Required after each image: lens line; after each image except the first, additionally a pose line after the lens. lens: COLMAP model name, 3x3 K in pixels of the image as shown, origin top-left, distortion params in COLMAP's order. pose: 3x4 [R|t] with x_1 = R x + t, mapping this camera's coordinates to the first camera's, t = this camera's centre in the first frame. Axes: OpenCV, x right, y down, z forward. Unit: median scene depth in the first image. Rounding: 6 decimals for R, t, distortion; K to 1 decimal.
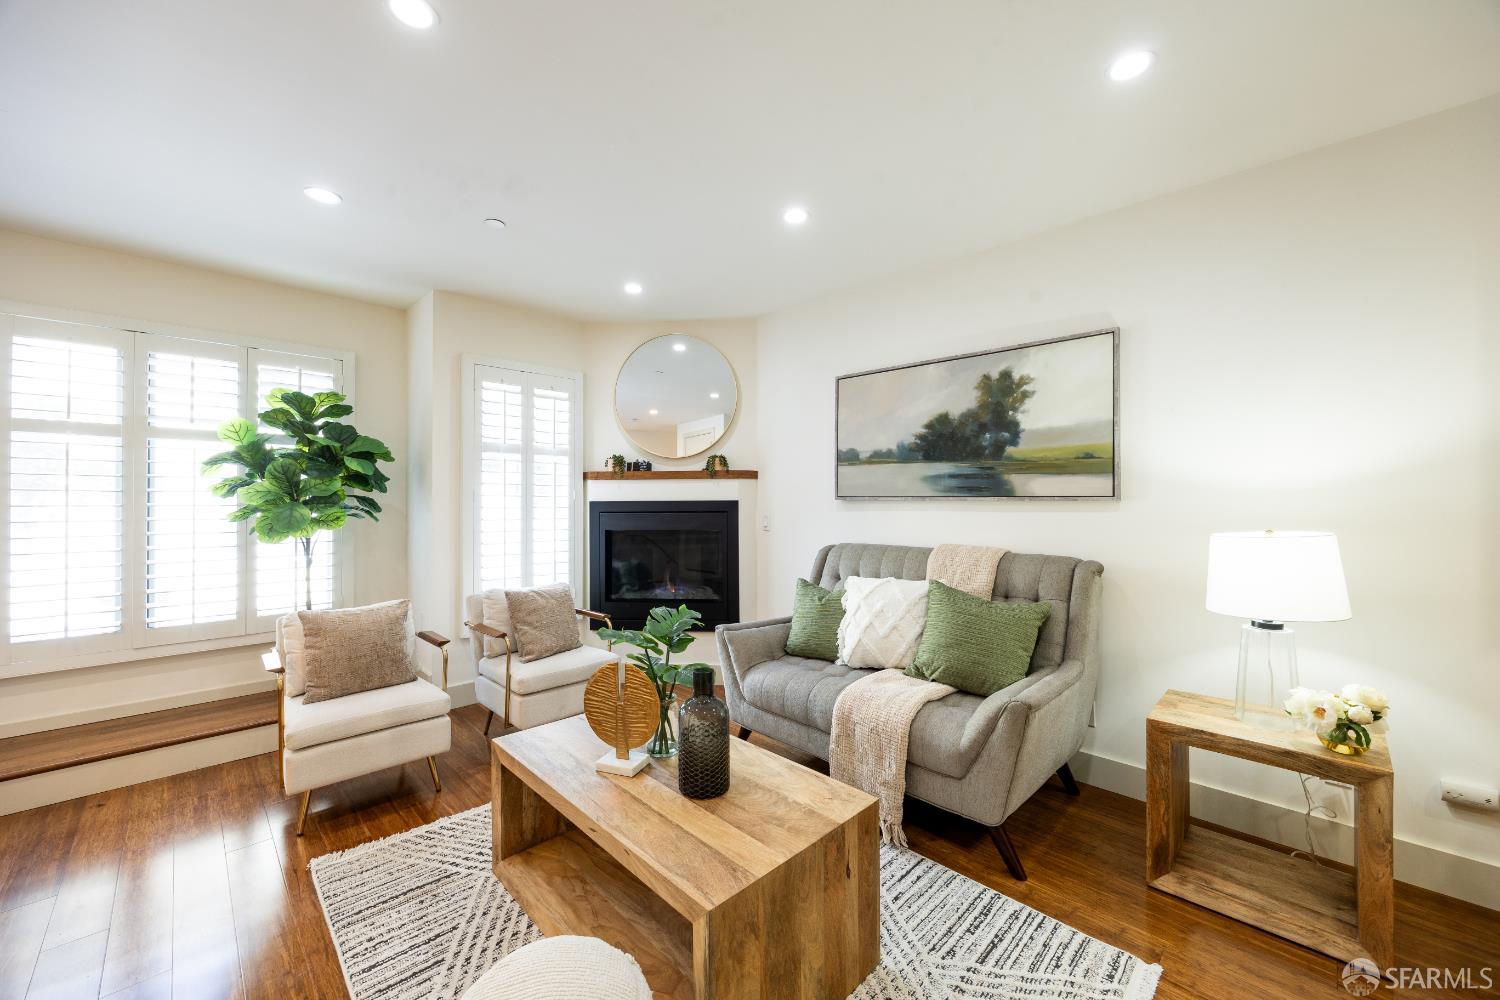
lens RADIAL K [[581.2, 0, 774.5], [0, 581.2, 497.0], [0, 0, 1]] dist [-0.006652, 0.000057]
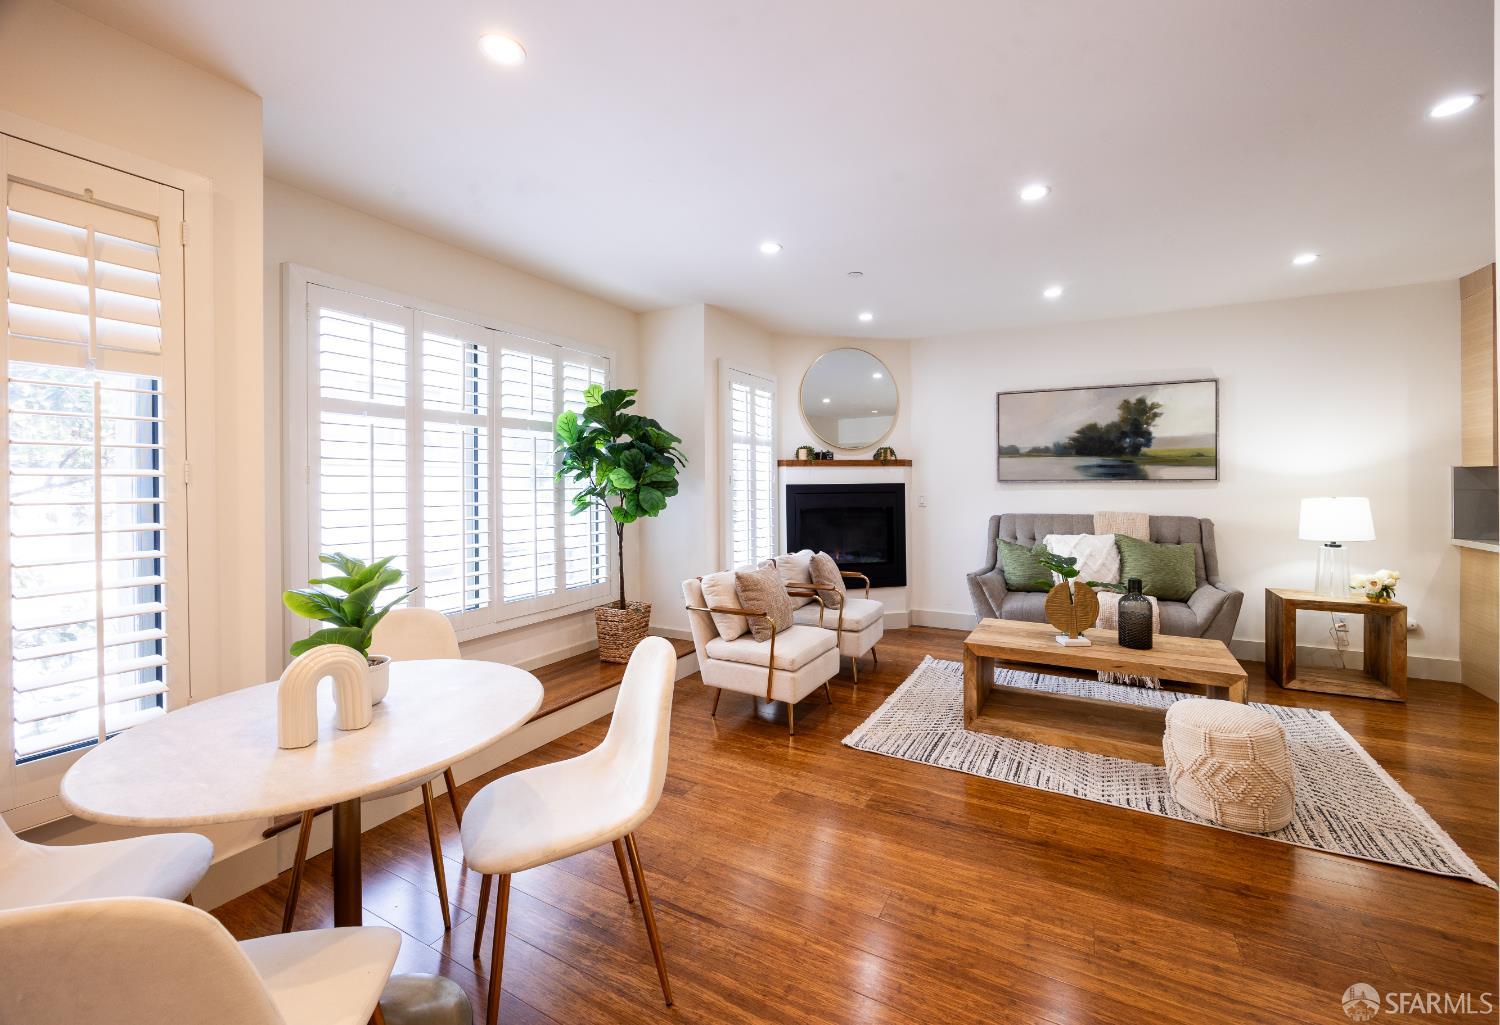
lens RADIAL K [[593.0, 0, 790.2], [0, 593.0, 484.1], [0, 0, 1]] dist [0.000286, -0.000691]
pose [[0.956676, -0.004862, 0.291113, -0.934749], [0.003397, 0.999979, 0.005537, -0.001310], [-0.291133, -0.004308, 0.956673, -0.234917]]
